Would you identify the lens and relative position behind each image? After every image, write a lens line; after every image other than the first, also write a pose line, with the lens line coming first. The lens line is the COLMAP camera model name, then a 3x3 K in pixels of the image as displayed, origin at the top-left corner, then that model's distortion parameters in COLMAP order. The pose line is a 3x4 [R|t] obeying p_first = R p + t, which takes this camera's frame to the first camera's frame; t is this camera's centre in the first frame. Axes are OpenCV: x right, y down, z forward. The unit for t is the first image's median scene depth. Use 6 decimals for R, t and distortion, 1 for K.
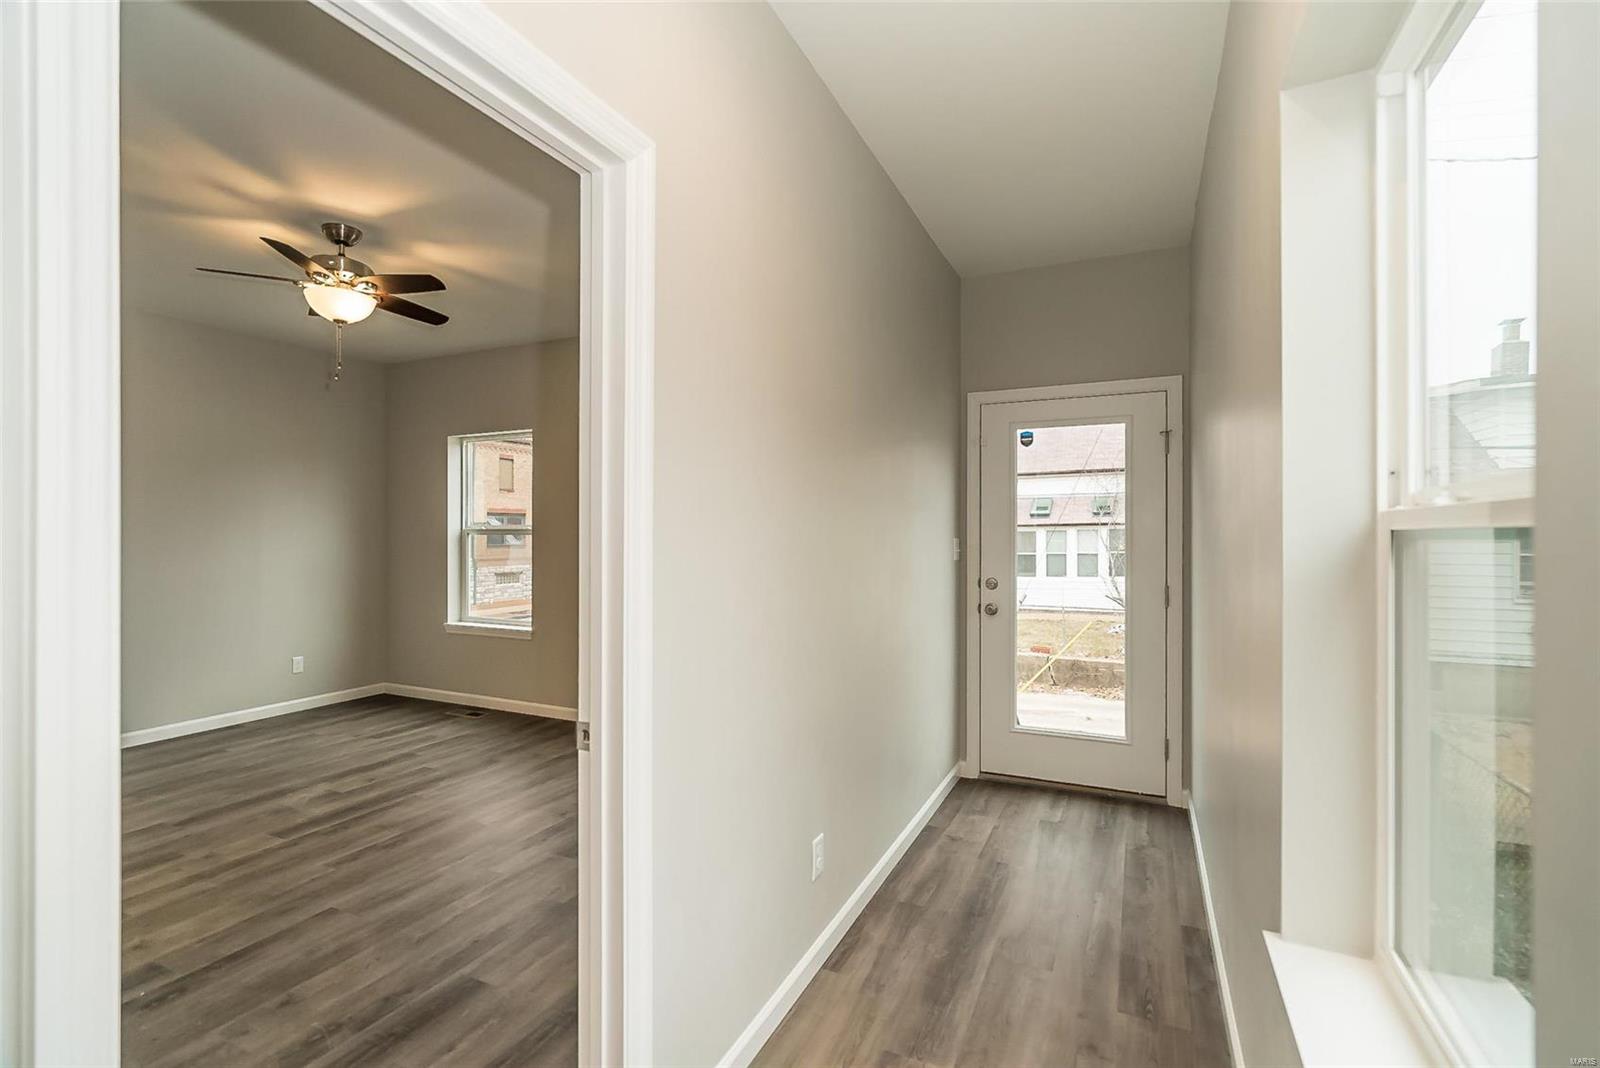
lens RADIAL K [[716.3, 0, 806.8], [0, 716.3, 538.3], [0, 0, 1]] dist [-0.003408, 0.002344]
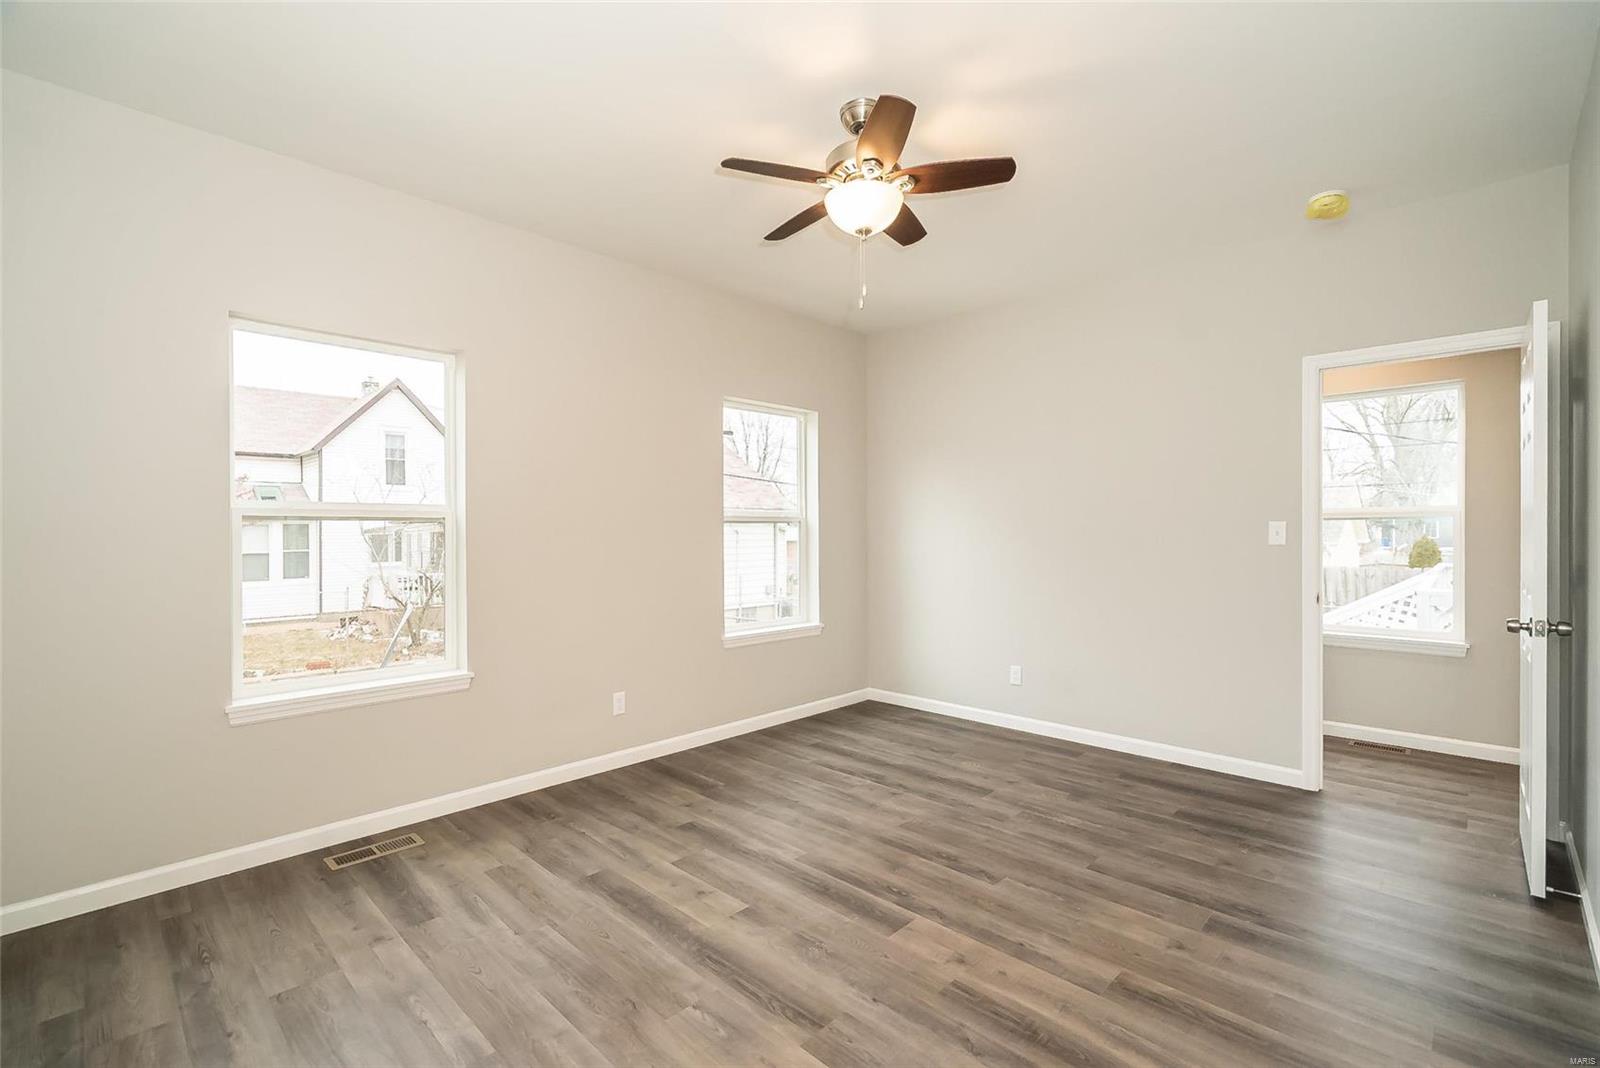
lens RADIAL K [[716.3, 0, 806.6], [0, 716.3, 534.5], [0, 0, 1]] dist [-0.003408, 0.002344]
pose [[0.323914, -0.008024, 0.946052, -1.412222], [0.008440, 0.999949, 0.005591, 0.006236], [-0.946049, 0.006174, 0.323965, 0.818165]]
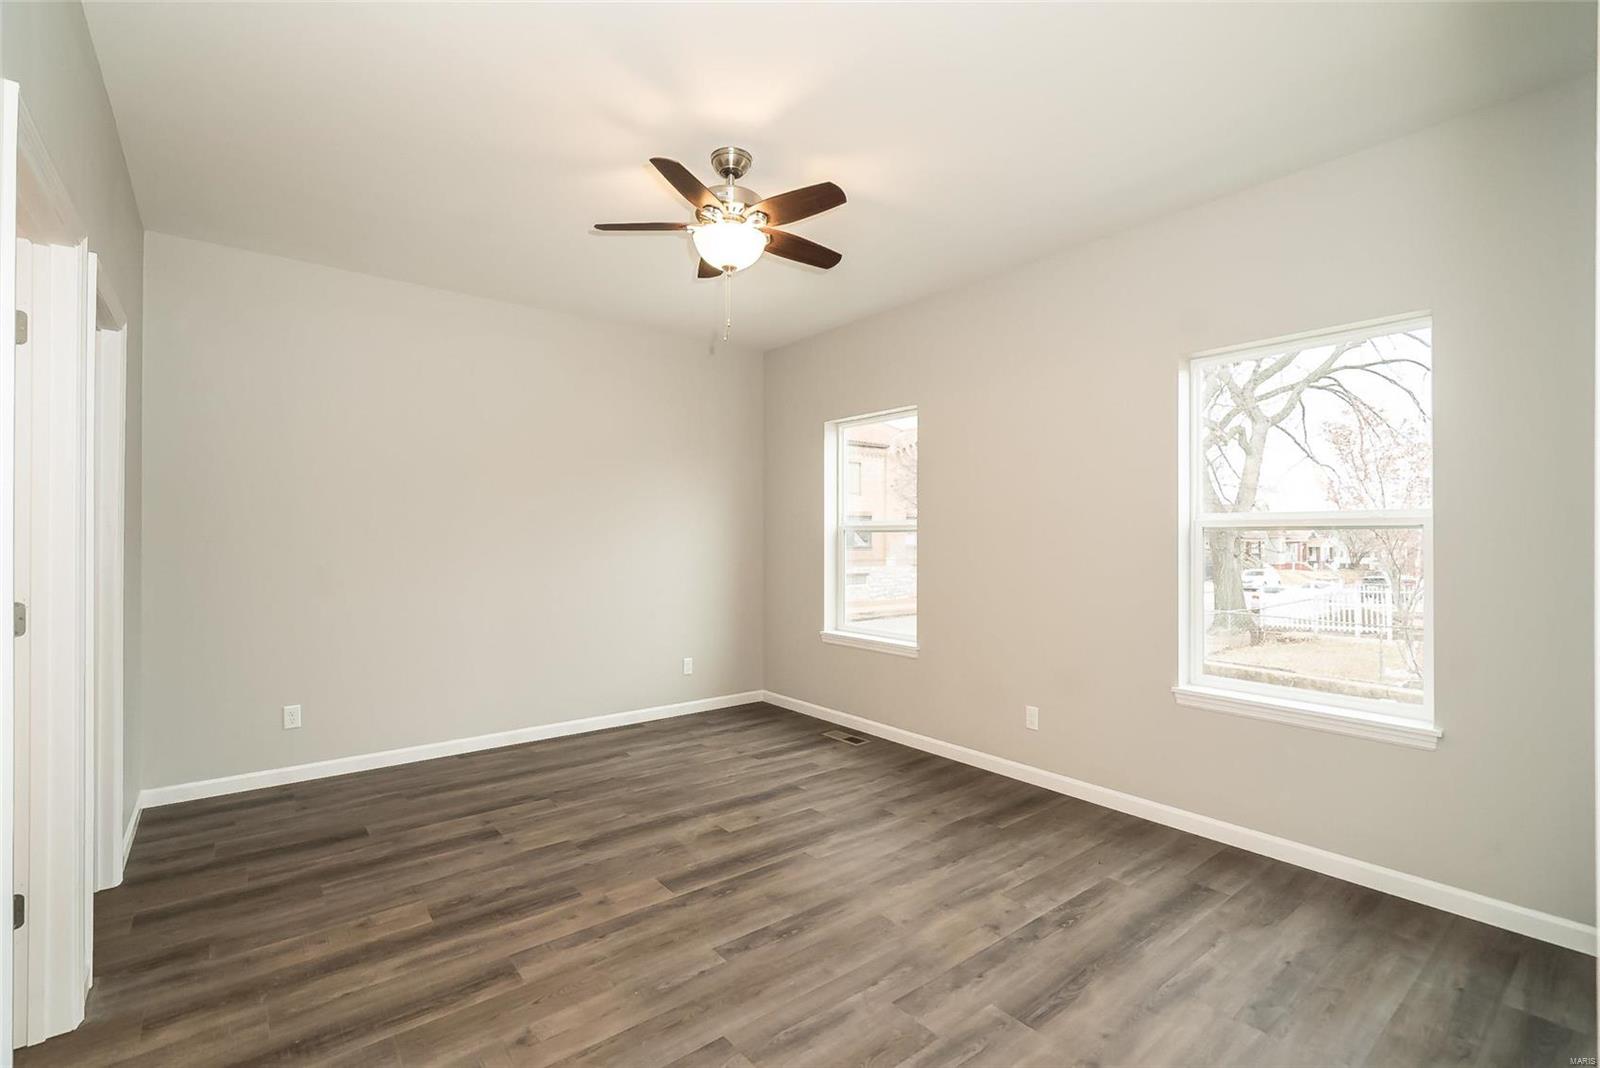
lens RADIAL K [[716.3, 0, 799.8], [0, 716.3, 537.1], [0, 0, 1]] dist [-0.003408, 0.002344]
pose [[0.893669, -0.004095, -0.448709, -0.203927], [0.001614, 0.999981, -0.005910, 0.004020], [0.448724, 0.004557, 0.893659, 0.292713]]
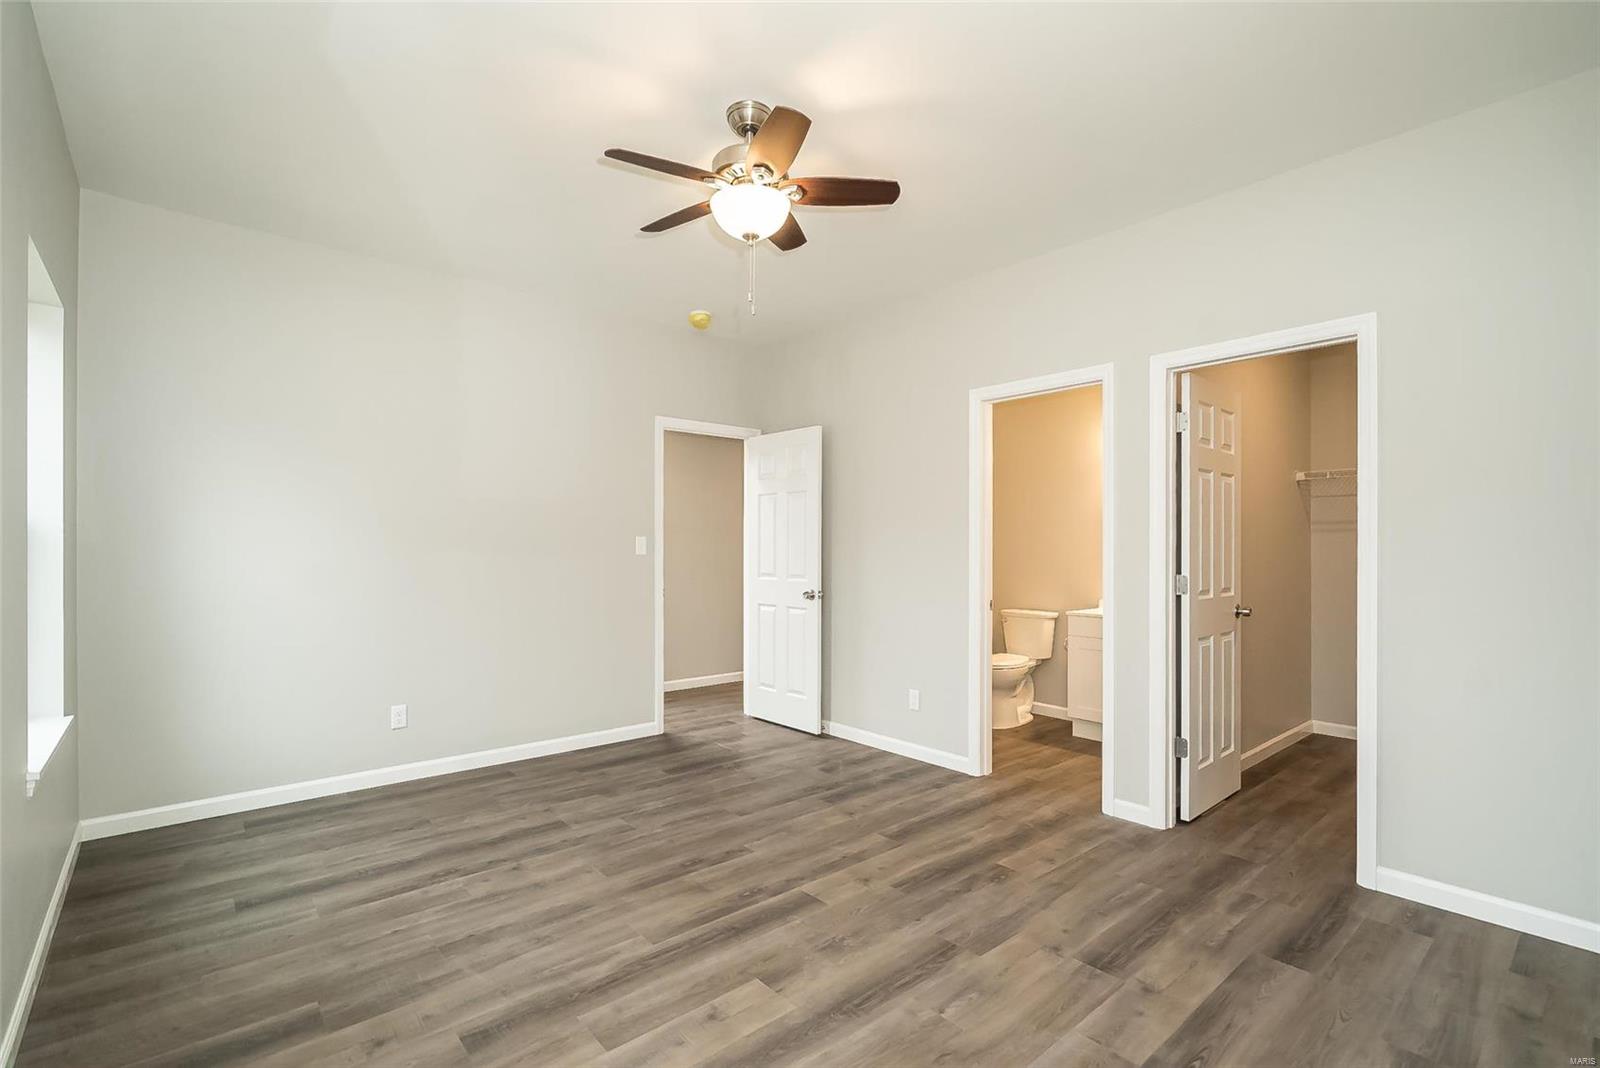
lens RADIAL K [[716.3, 0, 804.6], [0, 716.3, 539.8], [0, 0, 1]] dist [-0.003408, 0.002344]
pose [[-0.910659, -0.001846, 0.413156, -1.030491], [-0.004022, 0.999982, -0.004396, 0.007912], [-0.413140, -0.005665, -0.910650, 1.687931]]
